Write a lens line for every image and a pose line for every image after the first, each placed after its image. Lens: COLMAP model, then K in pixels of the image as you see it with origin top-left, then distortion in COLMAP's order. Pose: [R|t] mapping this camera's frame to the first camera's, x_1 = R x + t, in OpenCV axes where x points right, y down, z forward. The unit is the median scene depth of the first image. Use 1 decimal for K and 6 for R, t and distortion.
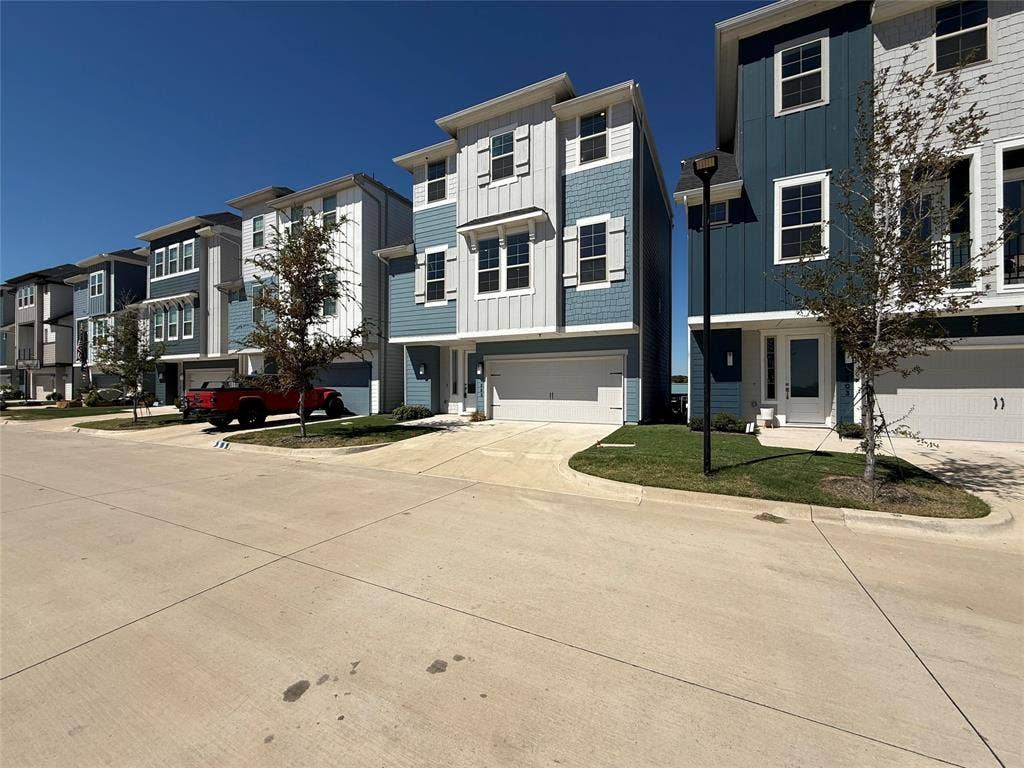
lens RADIAL K [[407.3, 0, 510.2], [0, 407.3, 380.4], [0, 0, 1]] dist [0.000309, 0.000555]
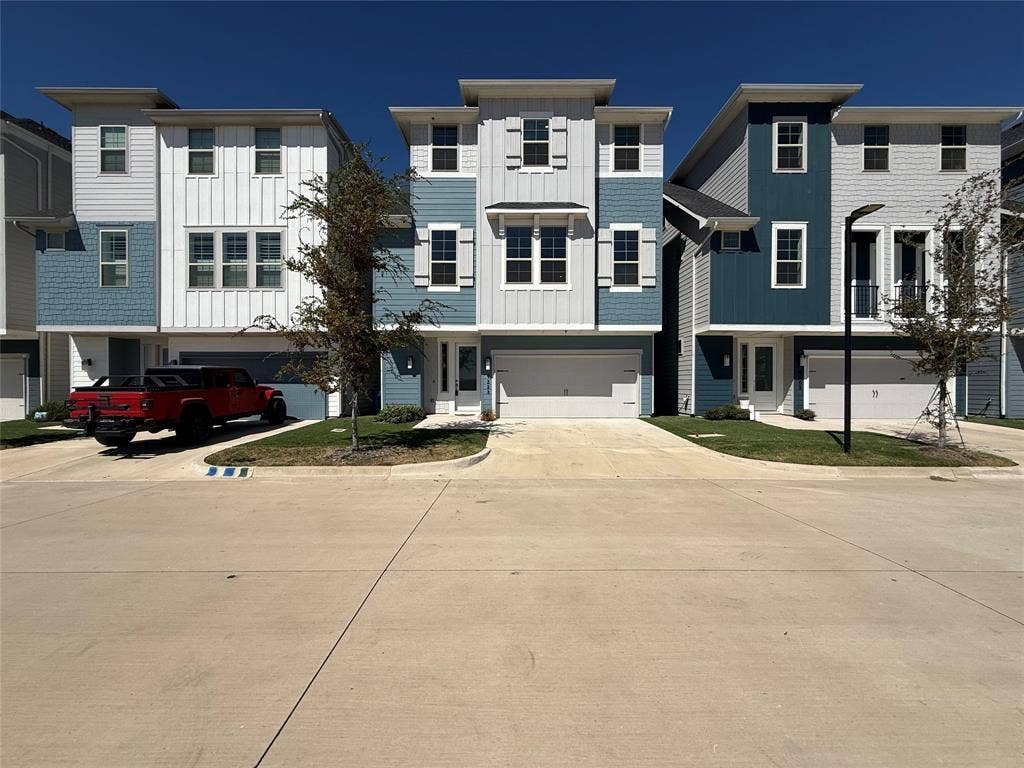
lens RADIAL K [[407.3, 0, 511.7], [0, 407.3, 382.2], [0, 0, 1]] dist [0.000309, 0.000555]
pose [[0.892398, 0.000128, 0.451249, -0.512404], [-0.006242, 0.999908, 0.012061, 0.001810], [-0.451206, -0.013580, 0.892317, 0.169228]]
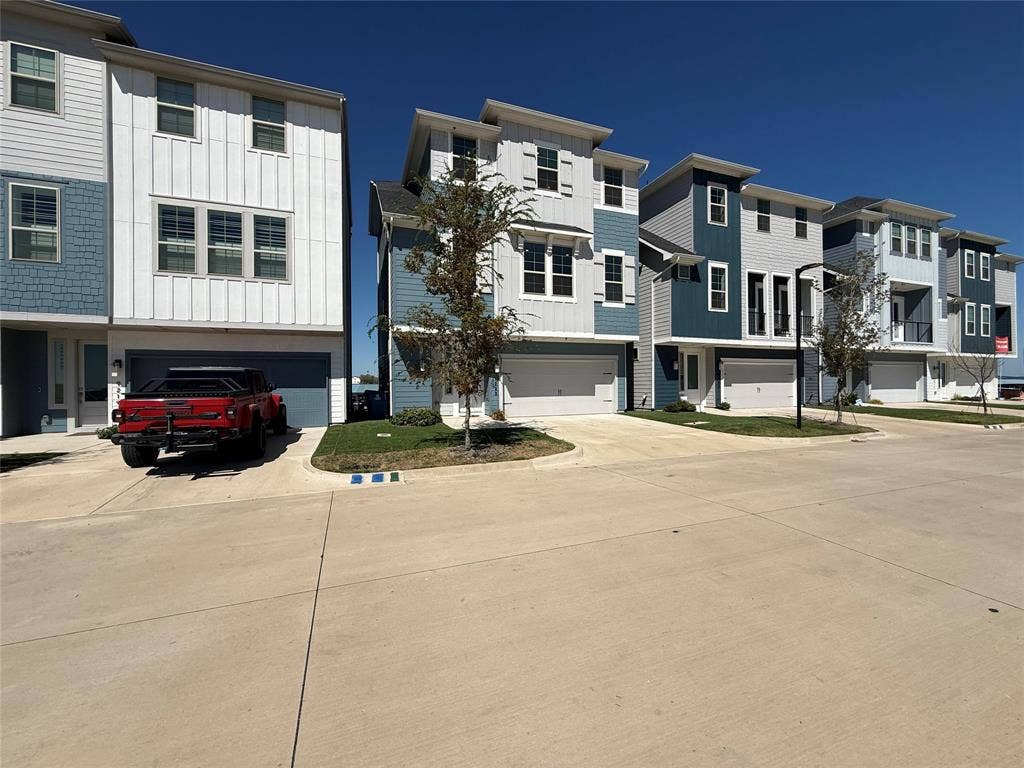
lens RADIAL K [[407.3, 0, 511.1], [0, 407.3, 382.2], [0, 0, 1]] dist [0.000309, 0.000555]
pose [[0.676191, -0.002053, 0.736724, -0.892763], [0.000193, 0.999997, 0.002610, 0.006435], [-0.736727, -0.001623, 0.676189, 0.354448]]
